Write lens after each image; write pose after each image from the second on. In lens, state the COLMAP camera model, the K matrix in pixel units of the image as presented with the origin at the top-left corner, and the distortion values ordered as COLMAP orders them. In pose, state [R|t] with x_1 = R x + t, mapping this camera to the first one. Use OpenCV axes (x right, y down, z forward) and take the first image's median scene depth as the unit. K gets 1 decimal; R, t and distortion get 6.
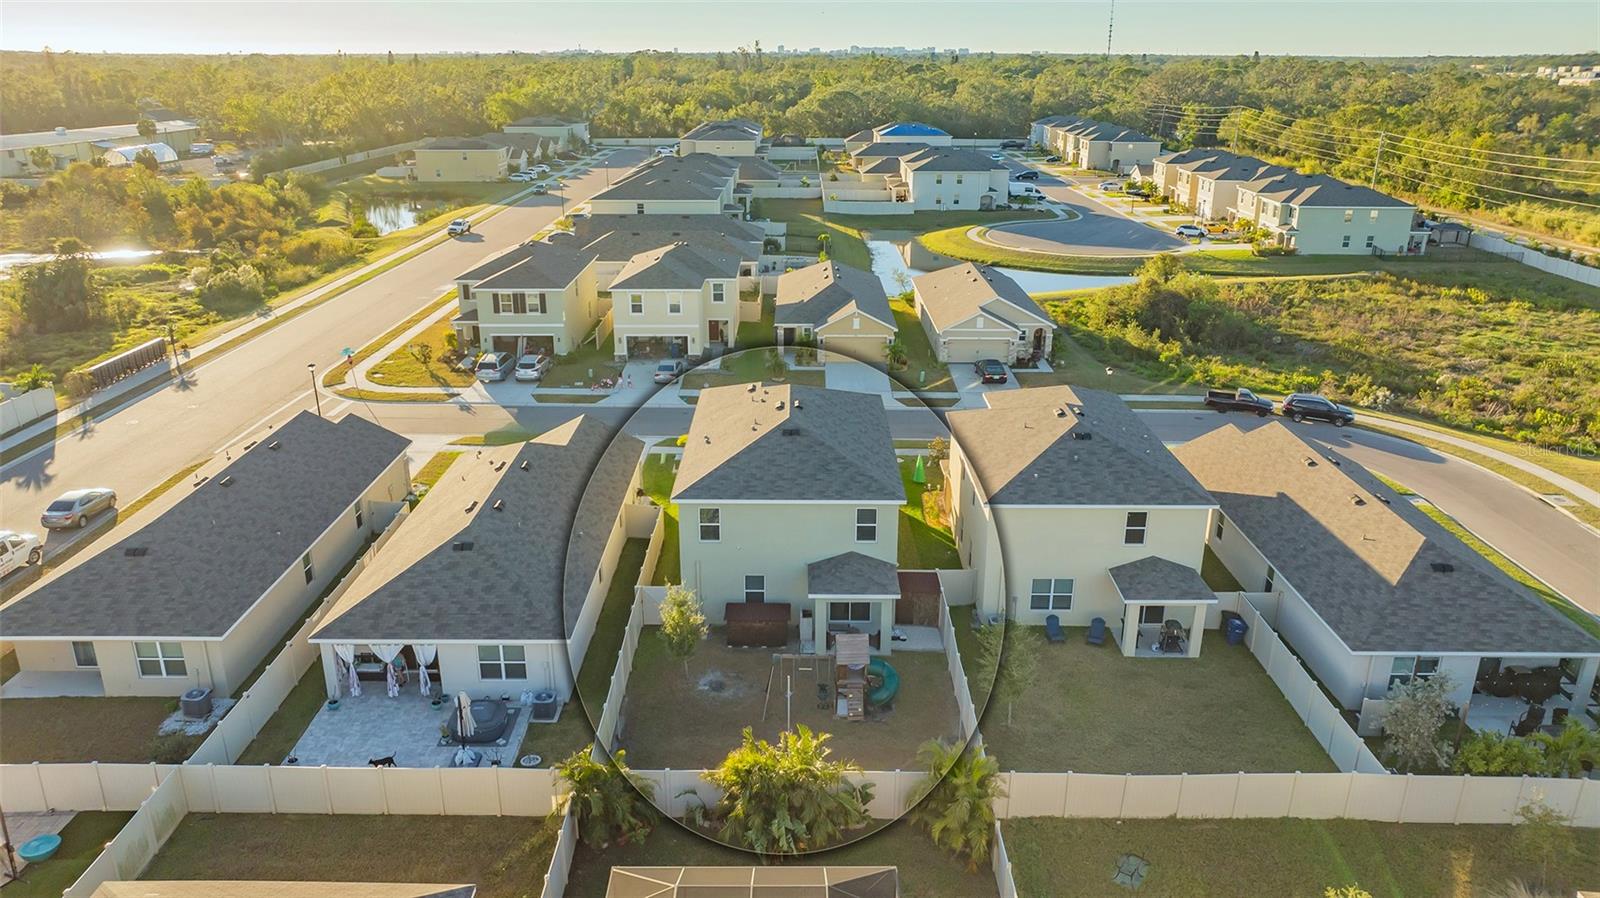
lens RADIAL K [[1124.3, 0, 800.0], [0, 1124.3, 449.0], [0, 0, 1]] dist [-0.020997, 0.003047]
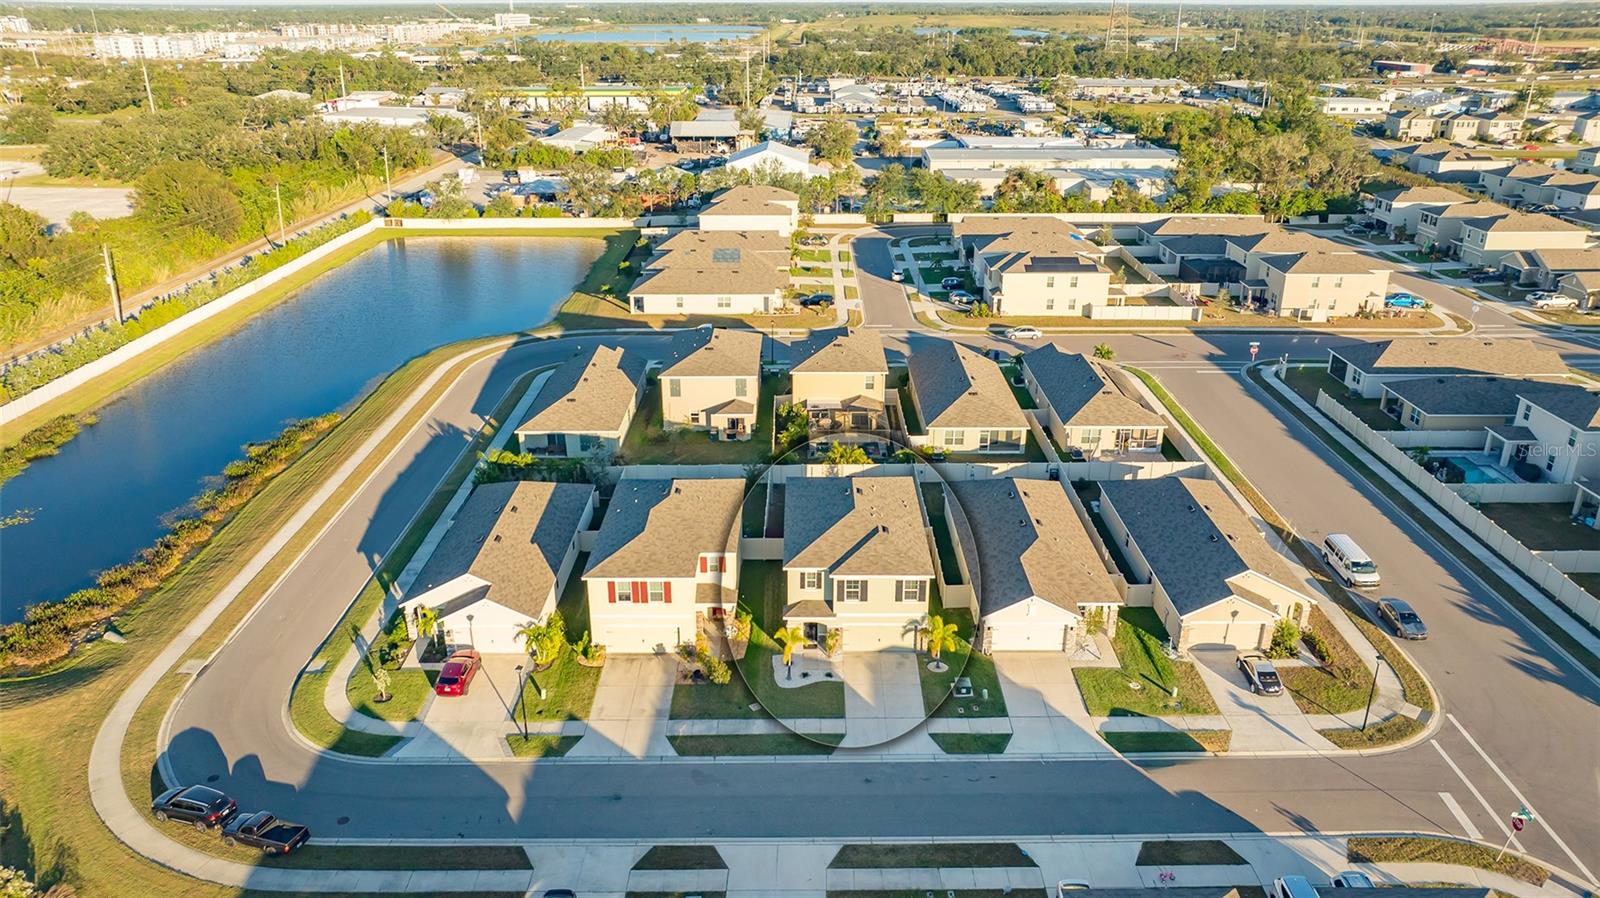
lens RADIAL K [[1124.3, 0, 800.0], [0, 1124.3, 449.0], [0, 0, 1]] dist [-0.020997, 0.003047]
pose [[-0.999988, -0.004904, -0.000635, 0.072339], [-0.004092, 0.748603, 0.663006, -1.194576], [-0.002776, 0.663001, -0.748613, 2.300583]]
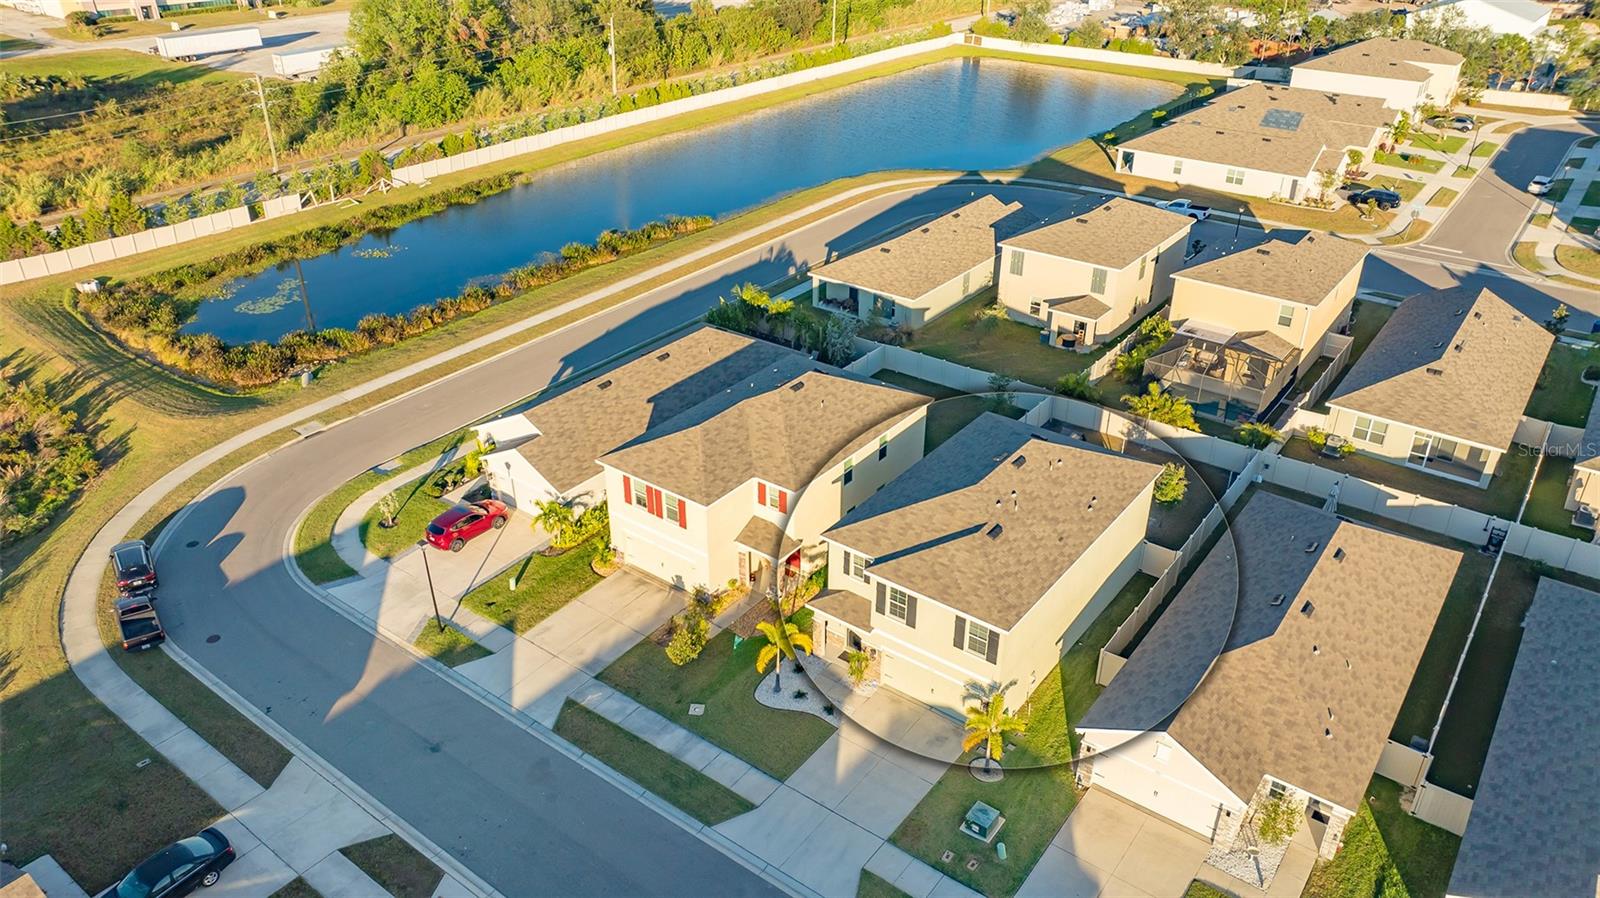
lens RADIAL K [[1124.3, 0, 800.0], [0, 1124.3, 449.0], [0, 0, 1]] dist [-0.020997, 0.003047]
pose [[-0.798204, -0.297748, 0.523657, -0.403678], [0.196599, 0.692939, 0.693674, -0.830943], [-0.569402, 0.656644, -0.494570, 1.731803]]
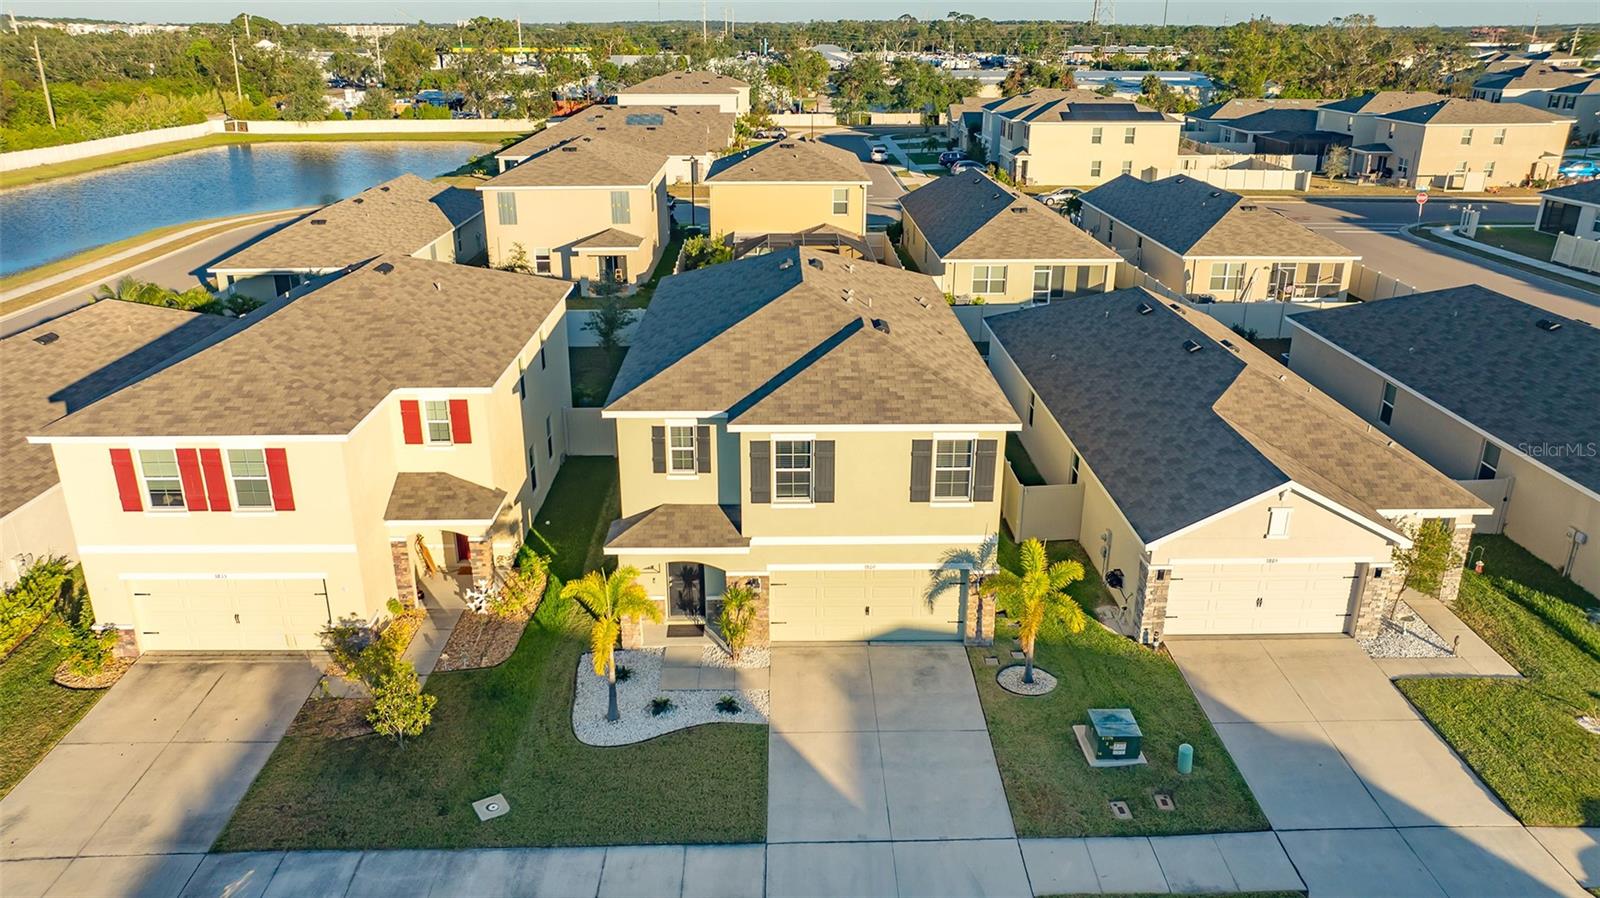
lens RADIAL K [[1124.3, 0, 800.0], [0, 1124.3, 449.0], [0, 0, 1]] dist [-0.020997, 0.003047]
pose [[-0.999727, 0.001268, -0.023316, 0.008874], [-0.014152, 0.761315, 0.648228, -0.410354], [0.018572, 0.648381, -0.761090, 1.702691]]
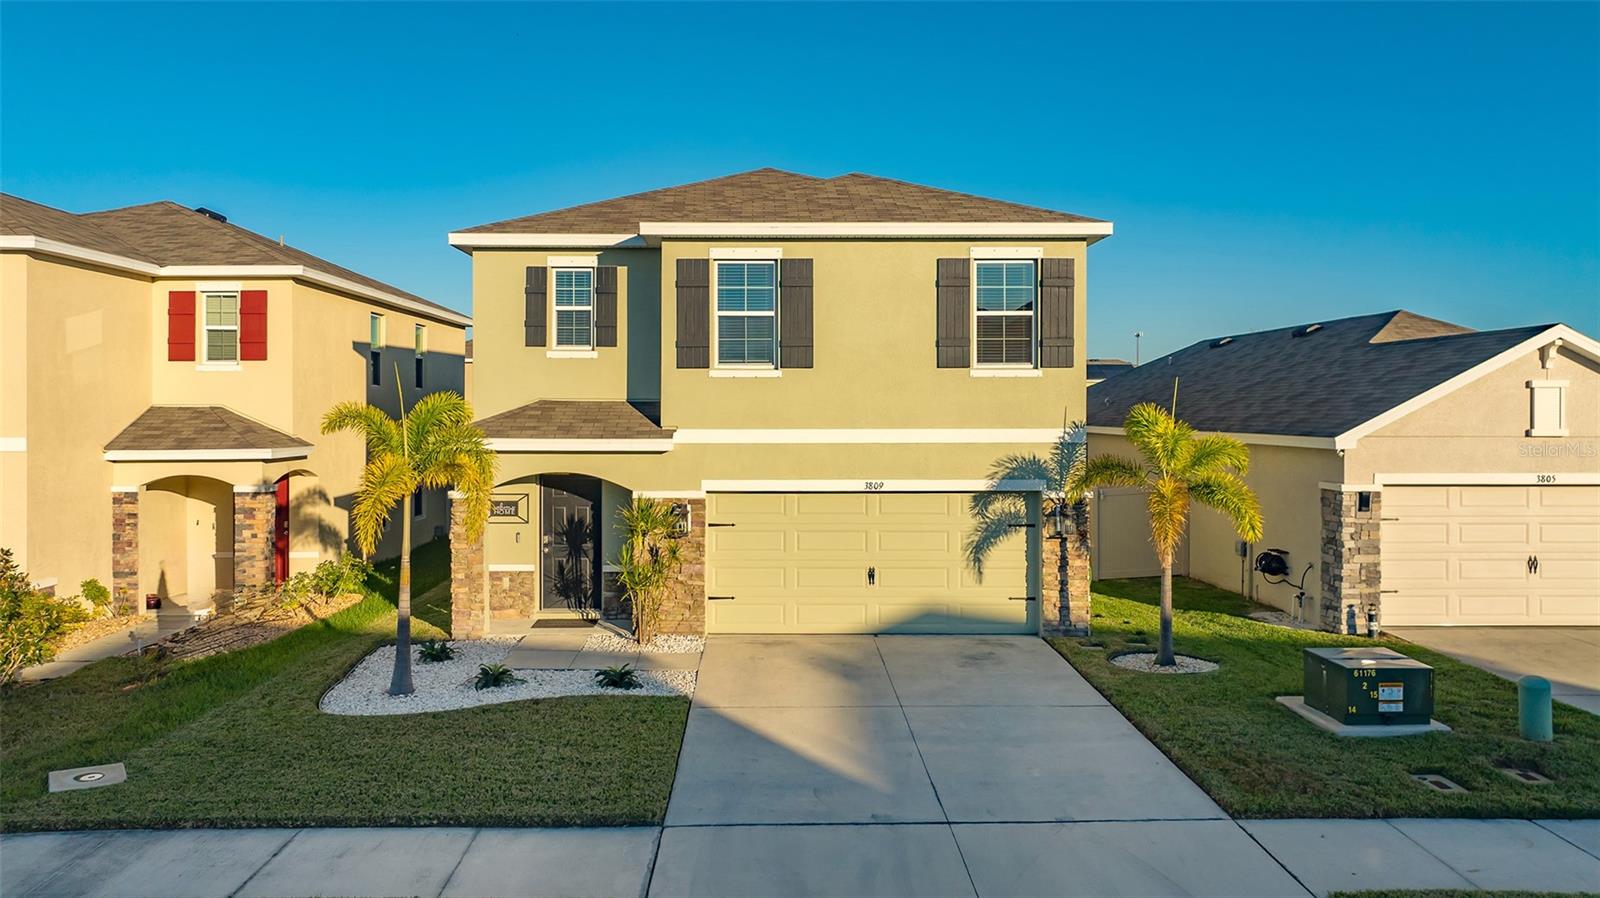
lens RADIAL K [[1150.9, 0, 762.0], [0, 1150.9, 408.1], [0, 0, 1]] dist [-0.023925, 0.002500]
pose [[-0.999972, -0.005296, -0.005238, -0.003943], [-0.006746, 0.942048, 0.335411, -0.134837], [0.003158, 0.335437, -0.942057, 1.628523]]
